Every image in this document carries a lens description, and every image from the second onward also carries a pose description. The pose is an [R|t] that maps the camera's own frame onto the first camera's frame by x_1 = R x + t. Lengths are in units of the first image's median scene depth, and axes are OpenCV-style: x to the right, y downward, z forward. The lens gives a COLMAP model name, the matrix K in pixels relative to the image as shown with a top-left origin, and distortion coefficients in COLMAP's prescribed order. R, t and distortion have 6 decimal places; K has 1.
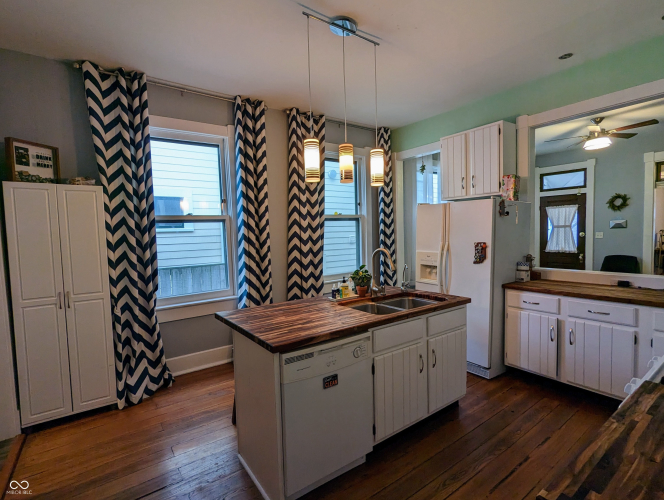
lens RADIAL K [[321.6, 0, 334.4], [0, 321.6, 248.5], [0, 0, 1]] dist [0.004776, -0.000013]
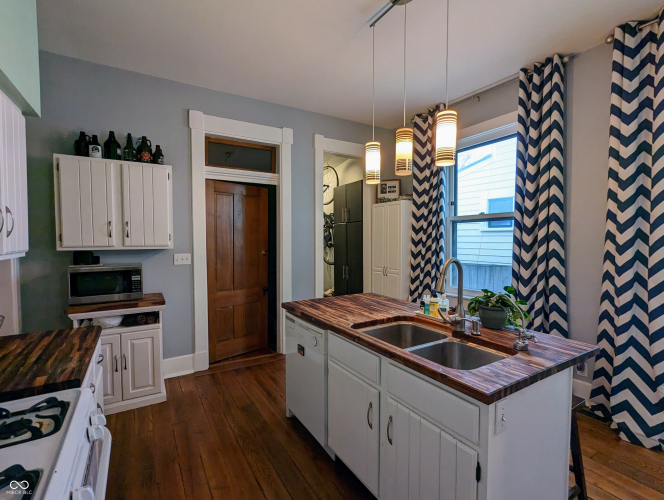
lens RADIAL K [[321.6, 0, 331.3], [0, 321.6, 251.8], [0, 0, 1]] dist [0.004776, -0.000013]
pose [[-0.059638, 0.072426, -0.995589, 0.841330], [-0.051163, 0.995832, 0.075508, -0.054250], [0.996908, 0.055440, -0.055684, 0.802649]]
